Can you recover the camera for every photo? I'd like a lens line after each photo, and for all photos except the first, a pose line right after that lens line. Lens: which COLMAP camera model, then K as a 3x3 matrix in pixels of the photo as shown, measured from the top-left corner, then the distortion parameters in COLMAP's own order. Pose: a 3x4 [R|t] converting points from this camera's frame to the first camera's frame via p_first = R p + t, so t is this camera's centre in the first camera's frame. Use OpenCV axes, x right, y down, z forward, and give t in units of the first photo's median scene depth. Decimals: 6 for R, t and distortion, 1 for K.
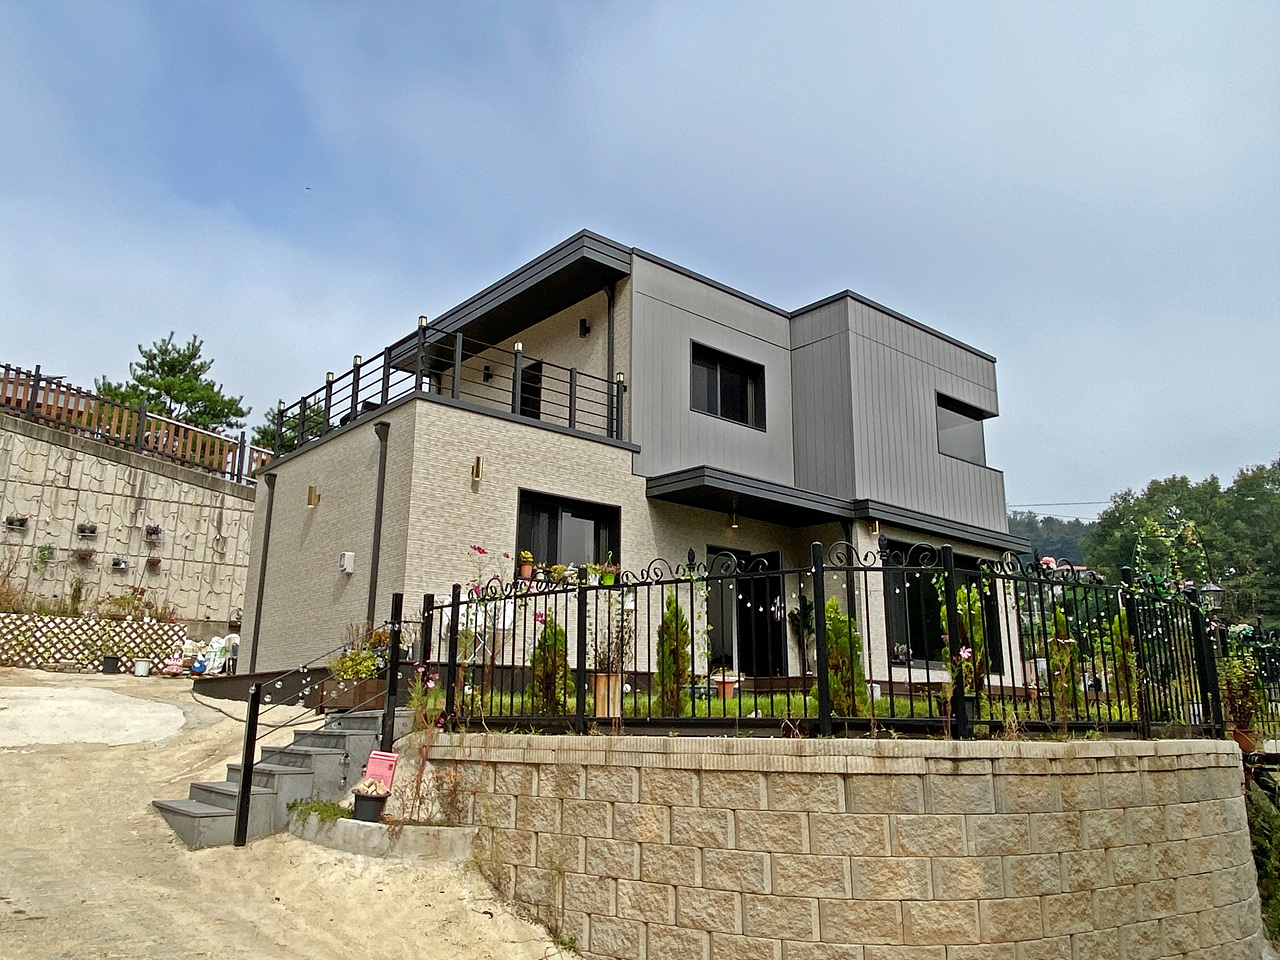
lens RADIAL K [[959.2, 0, 640.9], [0, 959.2, 479.4], [0, 0, 1]] dist [-0.035758, -0.004998]
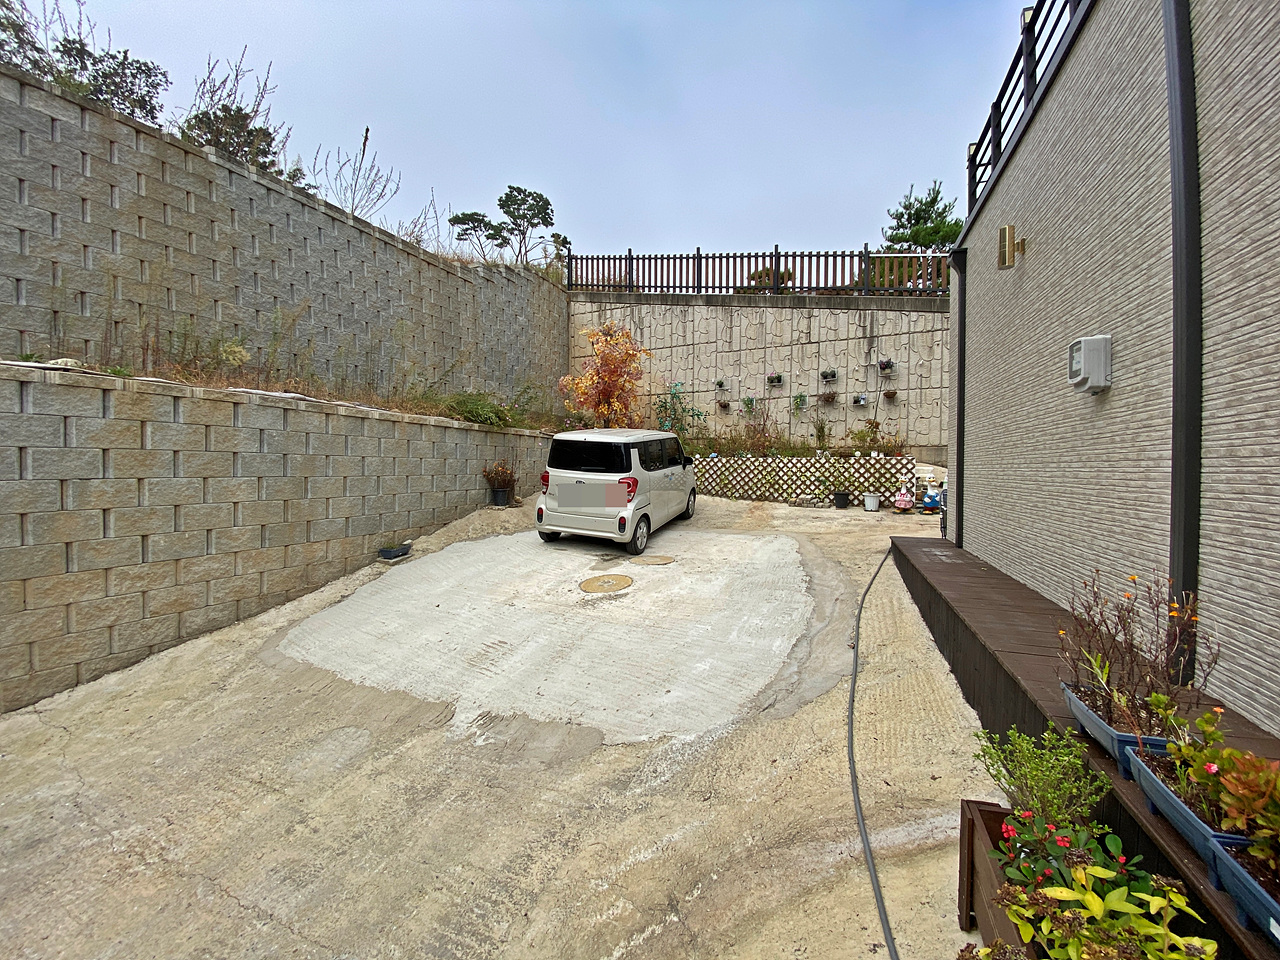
lens RADIAL K [[513.6, 0, 633.8], [0, 513.6, 479.9], [0, 0, 1]] dist [-0.017505, -0.000693]
pose [[0.455277, 0.017195, -0.890184, -0.150298], [0.216319, 0.967719, 0.129328, 0.048095], [0.863672, -0.251444, 0.436861, 0.534058]]
